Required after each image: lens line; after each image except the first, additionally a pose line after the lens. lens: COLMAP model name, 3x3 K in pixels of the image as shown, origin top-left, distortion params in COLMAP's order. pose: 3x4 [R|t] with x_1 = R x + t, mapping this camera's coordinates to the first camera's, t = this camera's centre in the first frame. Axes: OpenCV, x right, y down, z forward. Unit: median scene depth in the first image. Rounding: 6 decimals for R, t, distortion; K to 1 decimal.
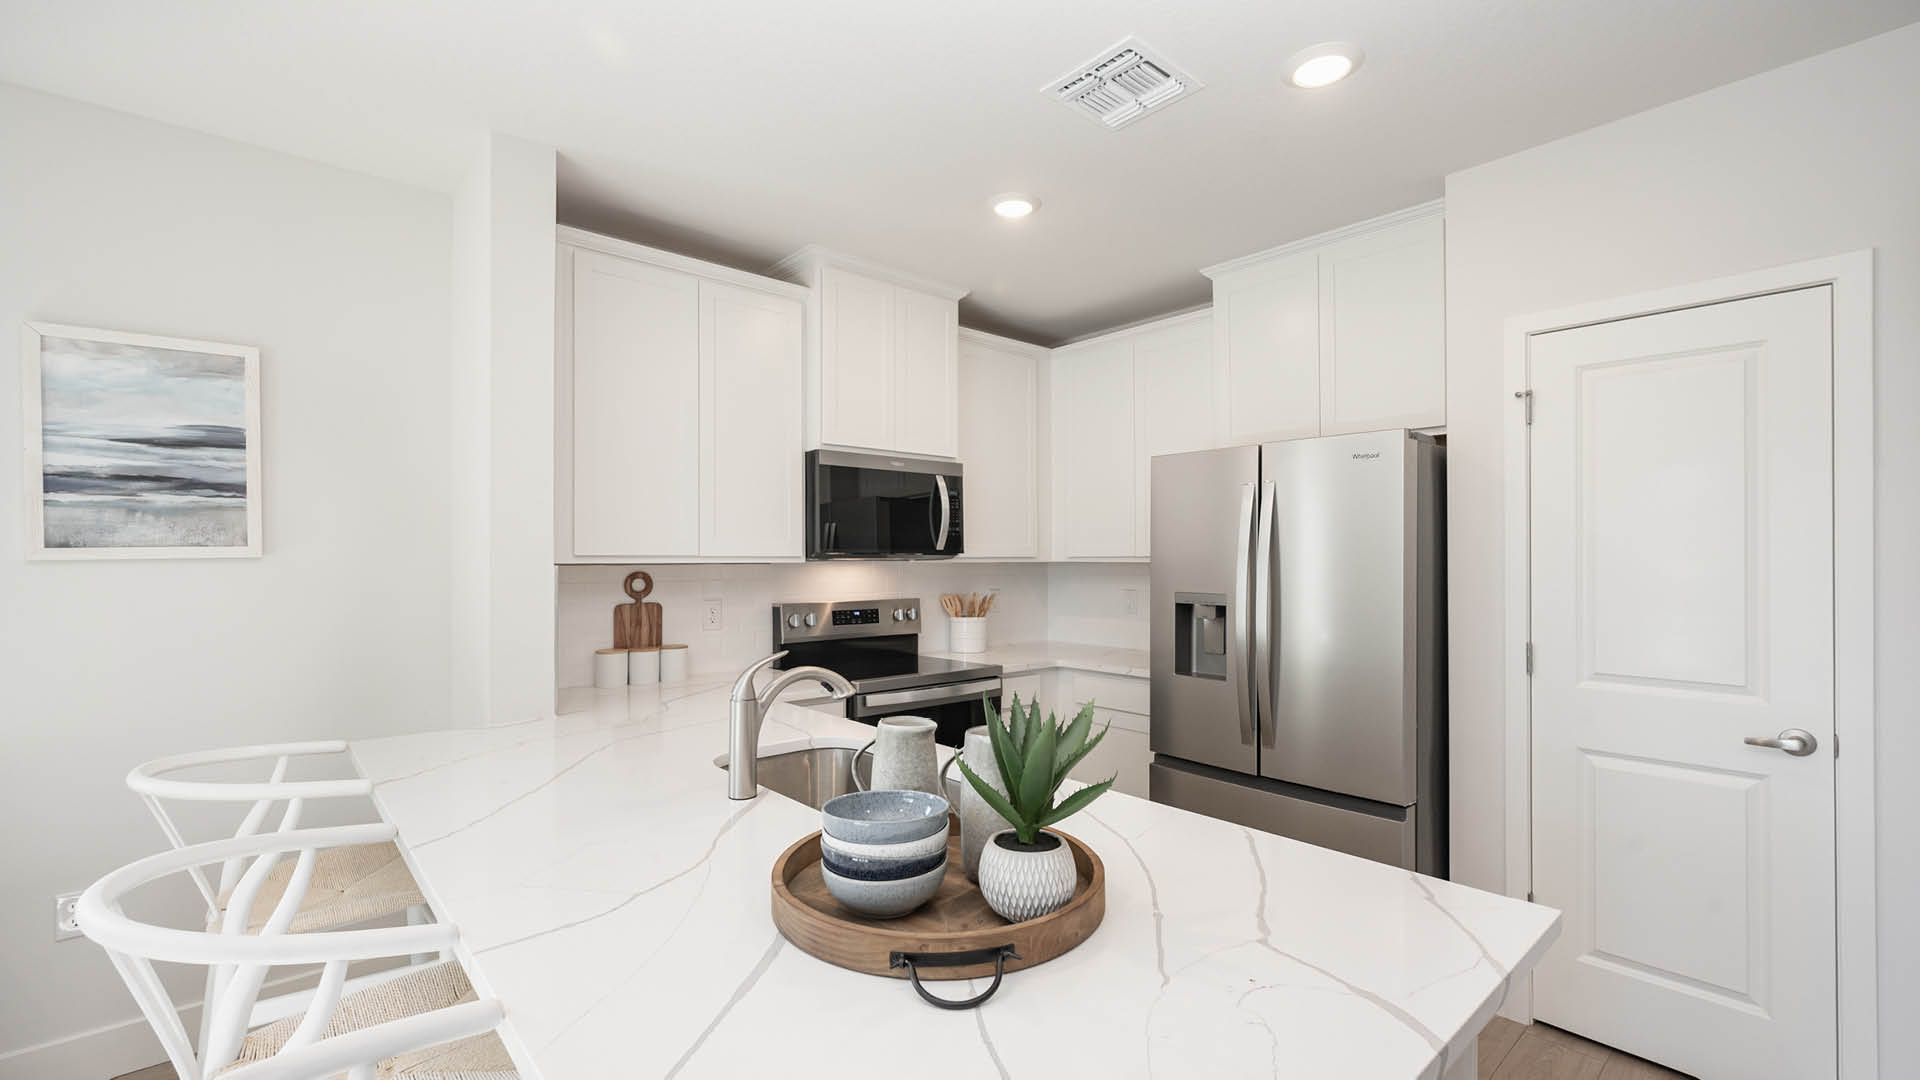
lens RADIAL K [[801.3, 0, 954.5], [0, 801.3, 547.8], [0, 0, 1]] dist [0.000401, 0.000333]
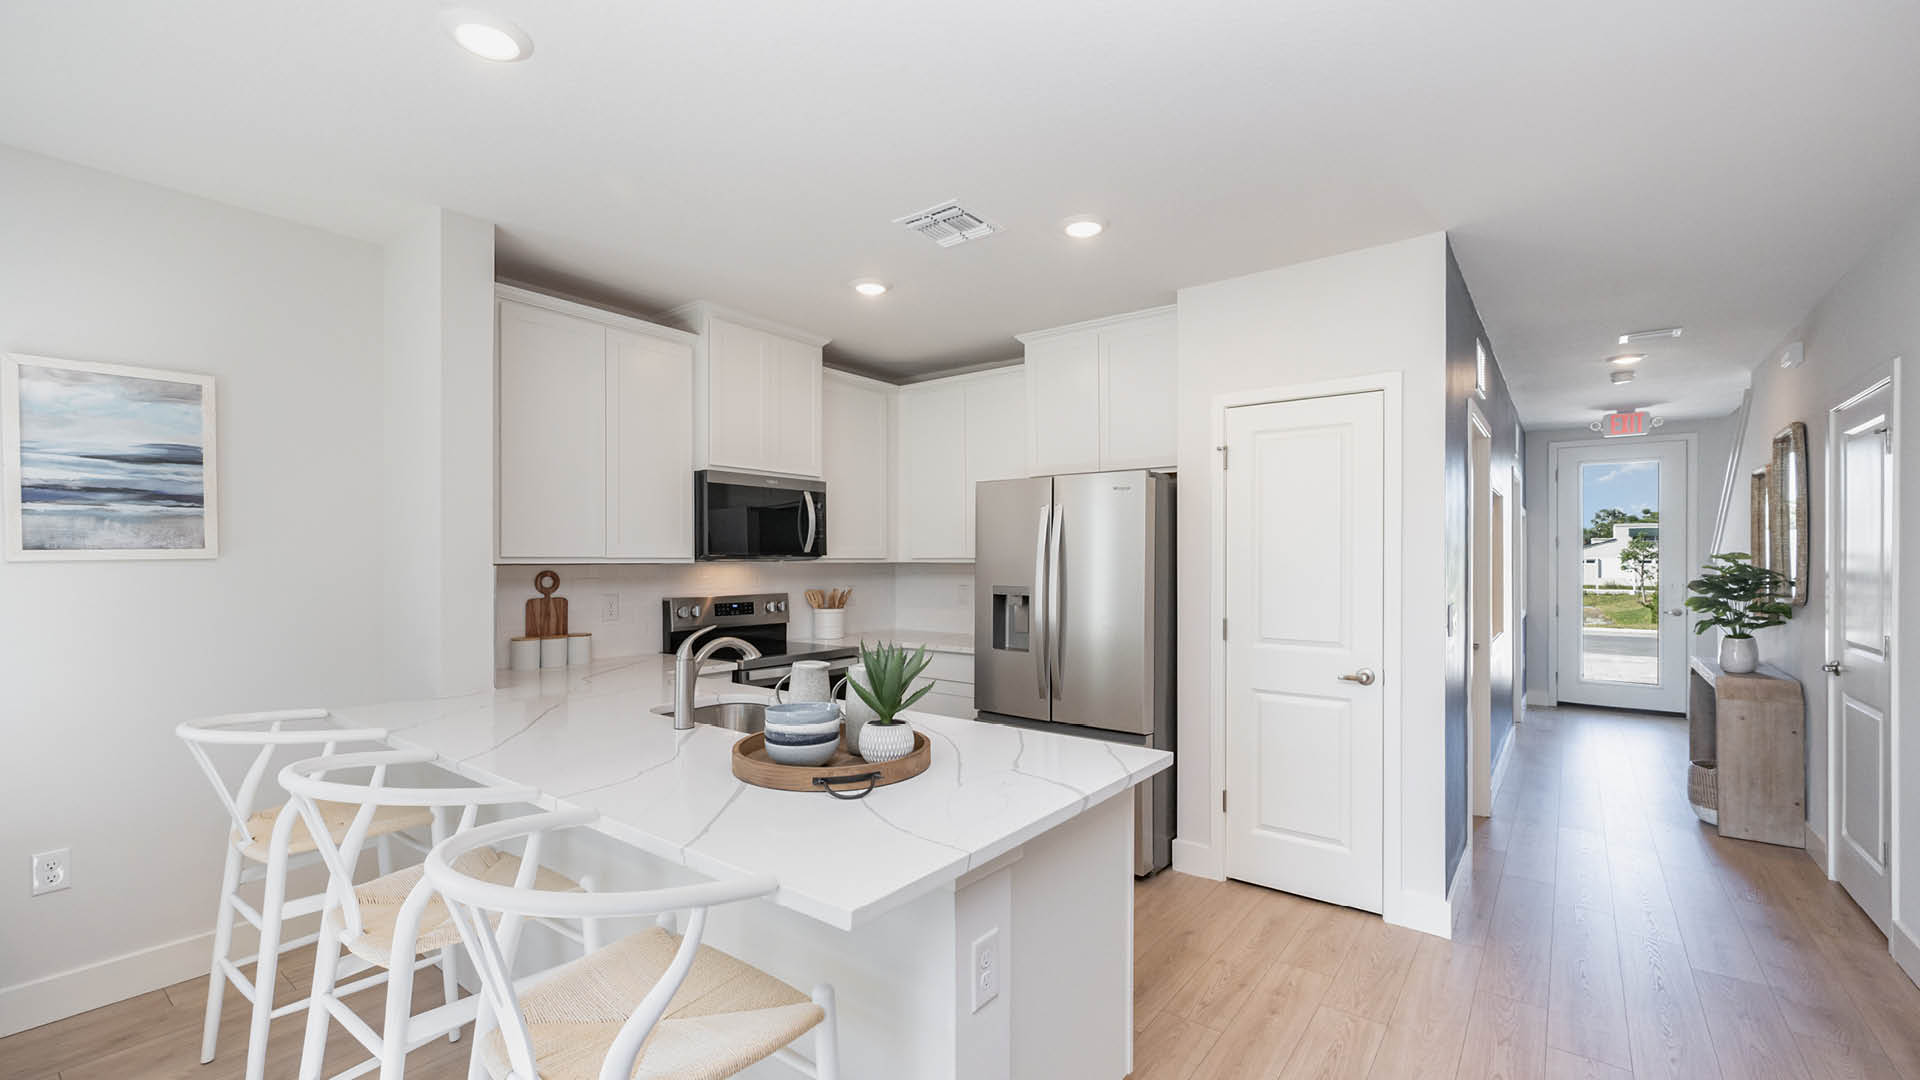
lens RADIAL K [[789.3, 0, 968.2], [0, 789.3, 547.2], [0, 0, 1]] dist [-0.000822, -0.000369]
pose [[0.977936, 0.004364, 0.208857, -0.035115], [-0.004165, 0.999990, -0.001393, -0.006223], [-0.208861, 0.000492, 0.977945, -0.264322]]
